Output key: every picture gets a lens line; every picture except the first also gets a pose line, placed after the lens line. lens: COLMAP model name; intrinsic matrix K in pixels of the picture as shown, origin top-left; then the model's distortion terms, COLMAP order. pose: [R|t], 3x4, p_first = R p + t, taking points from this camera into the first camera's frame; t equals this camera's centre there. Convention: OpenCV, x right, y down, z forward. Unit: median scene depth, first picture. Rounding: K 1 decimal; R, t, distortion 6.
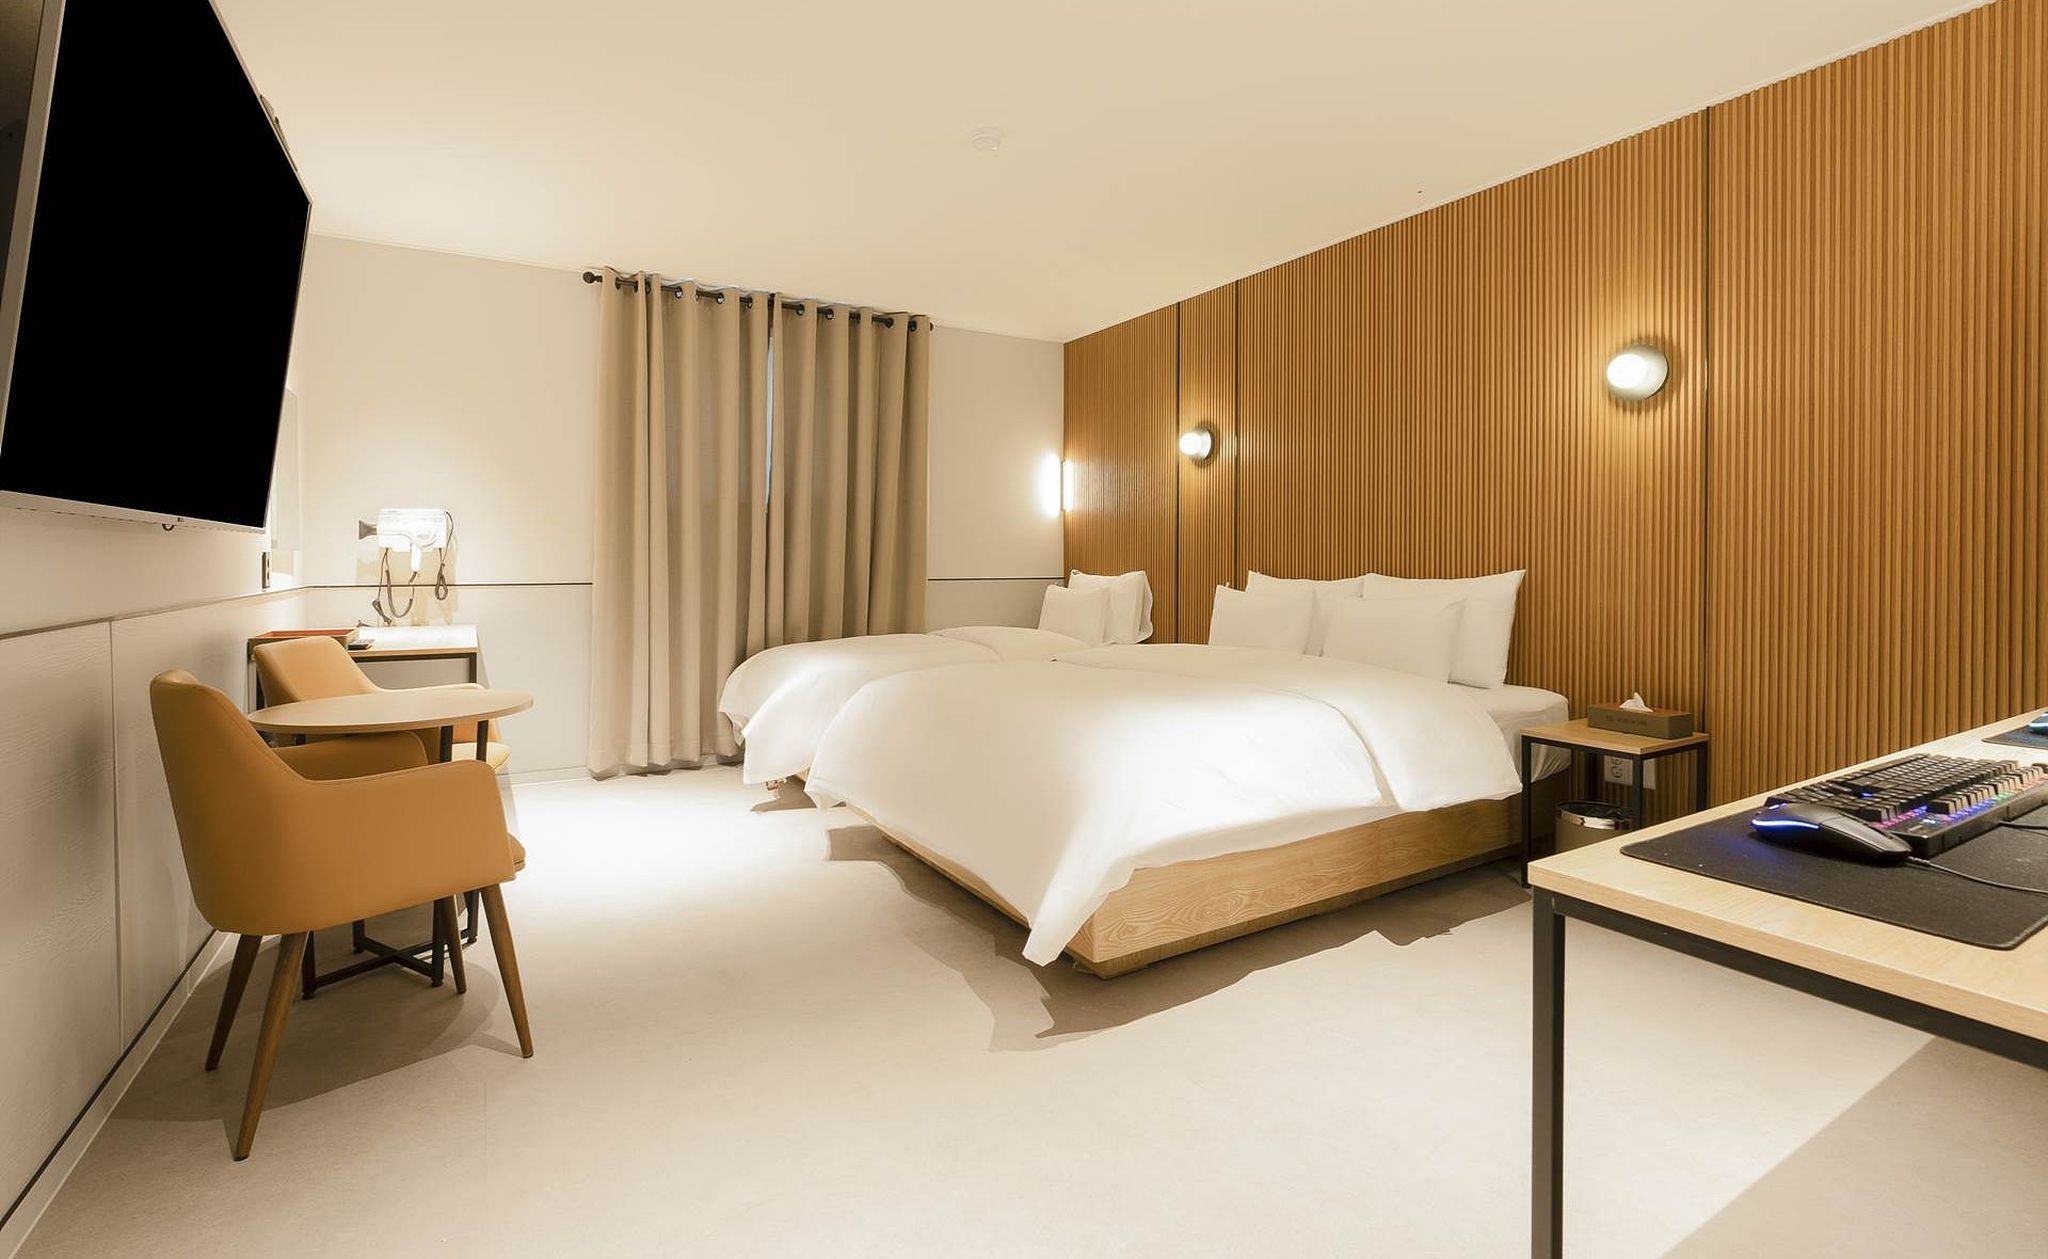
lens RADIAL K [[1031.9, 0, 1106.4], [0, 1031.9, 567.5], [0, 0, 1]] dist [0.000287, 0.000230]
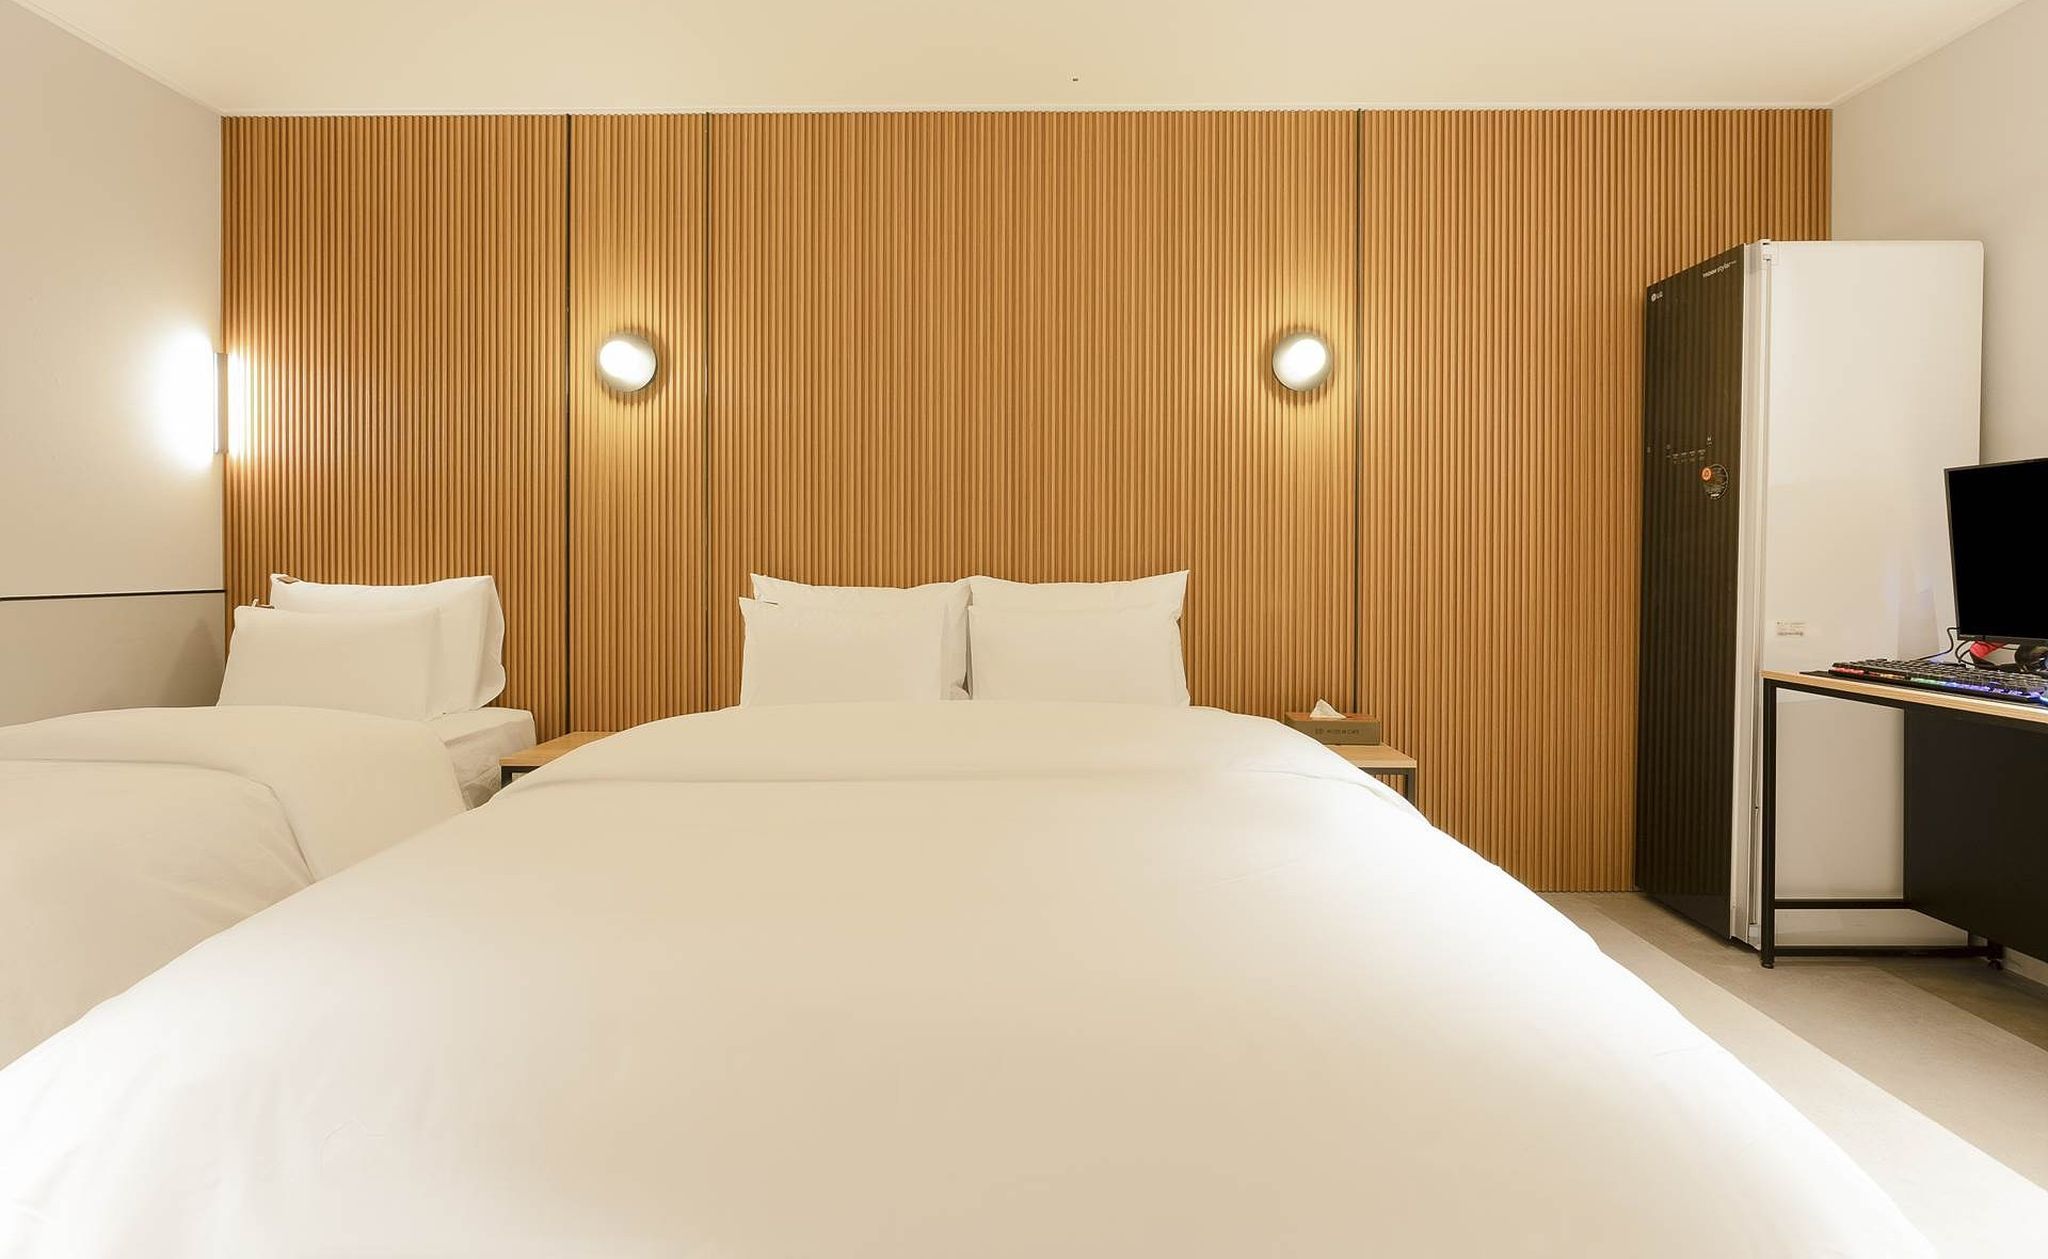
lens RADIAL K [[1031.9, 0, 1106.4], [0, 1031.9, 567.5], [0, 0, 1]] dist [0.000287, 0.000230]
pose [[0.541065, -0.005209, 0.840965, -0.288001], [0.001435, 0.999985, 0.005271, -0.003988], [-0.840980, -0.001645, 0.541064, 0.478941]]
